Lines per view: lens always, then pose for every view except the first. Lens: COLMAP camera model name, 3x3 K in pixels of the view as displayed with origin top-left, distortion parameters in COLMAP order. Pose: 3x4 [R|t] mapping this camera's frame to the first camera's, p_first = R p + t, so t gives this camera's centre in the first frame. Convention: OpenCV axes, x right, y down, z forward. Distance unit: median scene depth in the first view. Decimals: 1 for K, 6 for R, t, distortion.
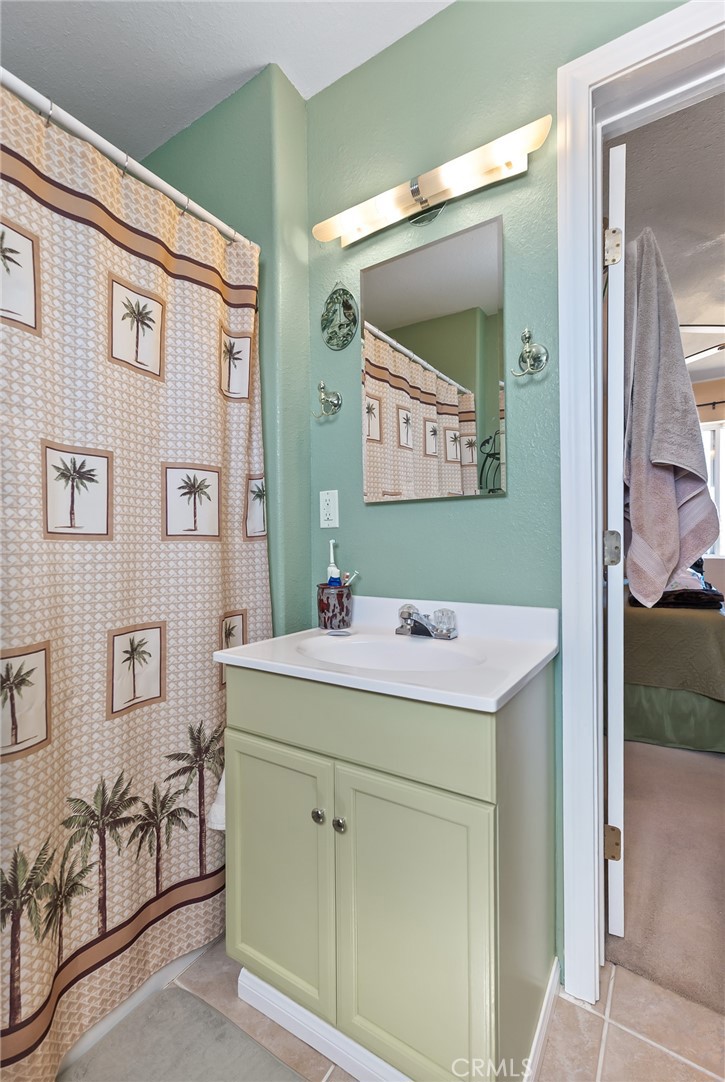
lens RADIAL K [[477.5, 0, 361.0], [0, 477.5, 544.9], [0, 0, 1]] dist [0.003059, 0.001907]
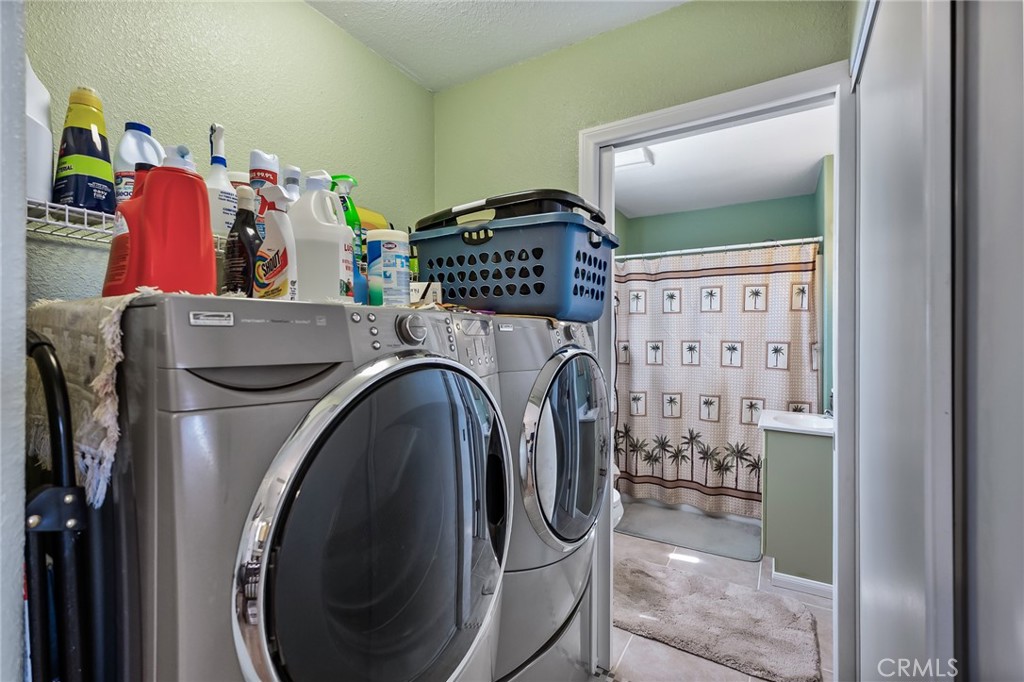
lens RADIAL K [[451.9, 0, 511.5], [0, 451.9, 336.0], [0, 0, 1]] dist [0.003059, 0.001907]
pose [[0.045362, -0.007438, -0.998943, 2.362570], [-0.024073, 0.999674, -0.008536, -0.159927], [0.998681, 0.024435, 0.045168, -0.663076]]
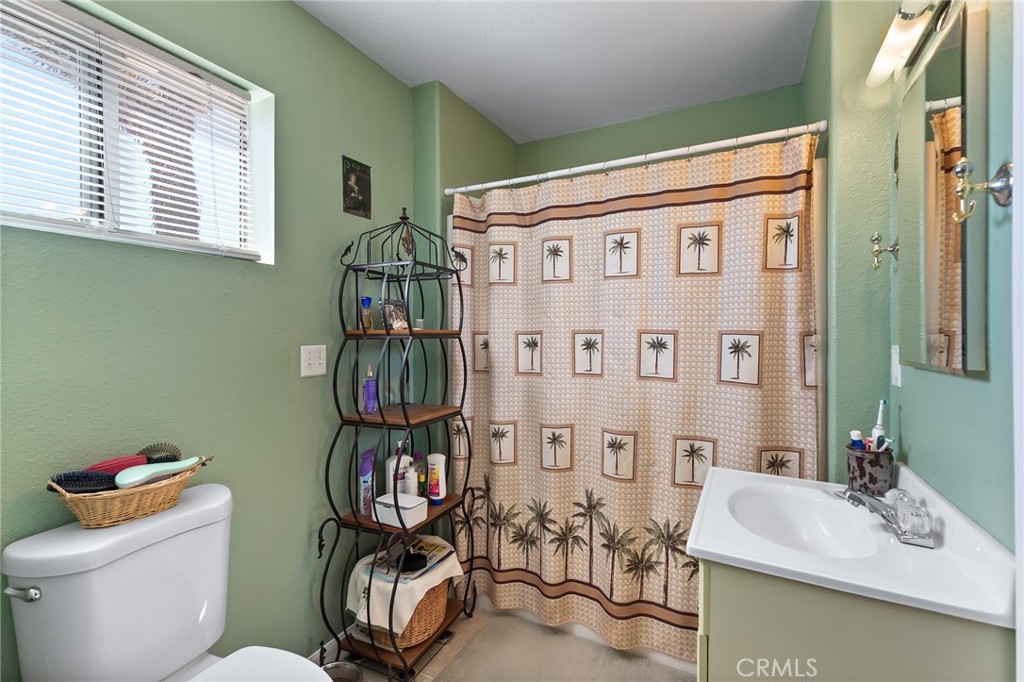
lens RADIAL K [[451.9, 0, 510.2], [0, 451.9, 335.6], [0, 0, 1]] dist [0.003059, 0.001907]
pose [[0.091713, 0.011205, -0.995722, 0.999829], [-0.013185, 0.999863, 0.010037, -0.179794], [0.995698, 0.012209, 0.091848, 0.255148]]
